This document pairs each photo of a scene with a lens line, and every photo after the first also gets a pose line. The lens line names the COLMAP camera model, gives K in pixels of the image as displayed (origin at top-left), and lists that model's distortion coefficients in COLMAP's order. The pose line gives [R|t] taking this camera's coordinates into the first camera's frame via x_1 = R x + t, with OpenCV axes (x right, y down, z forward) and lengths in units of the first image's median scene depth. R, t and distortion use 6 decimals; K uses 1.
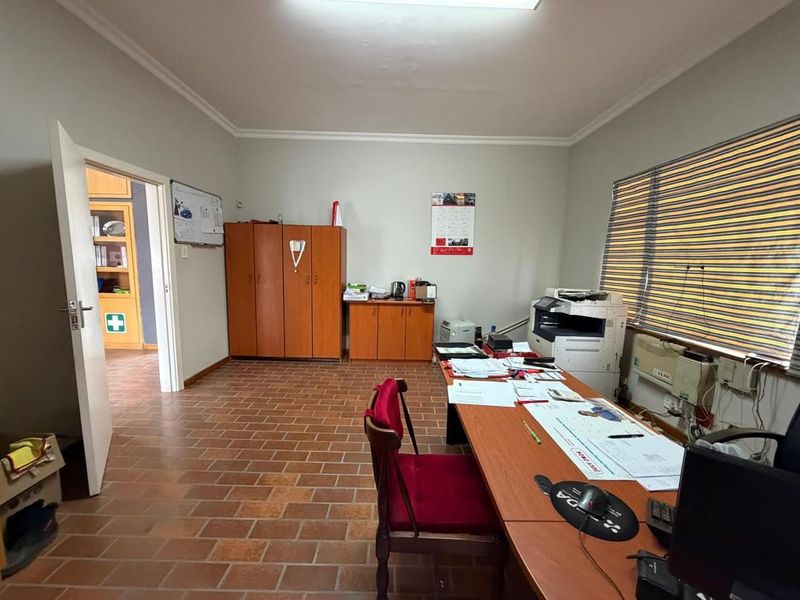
lens RADIAL K [[315.4, 0, 400.0], [0, 315.4, 300.0], [0, 0, 1]] dist [-0.000383, -0.000094]
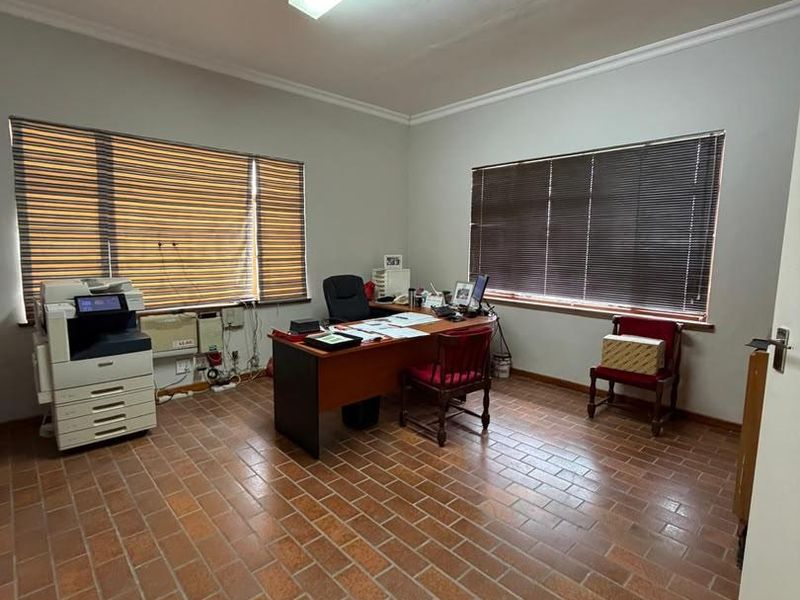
lens RADIAL K [[434.0, 0, 419.0], [0, 434.0, 302.1], [0, 0, 1]] dist [0.000960, -0.001141]
pose [[-0.691204, -0.126308, 0.711535, -0.733267], [0.059872, 0.971213, 0.230566, -0.187295], [-0.720175, 0.201969, -0.663744, 1.286907]]
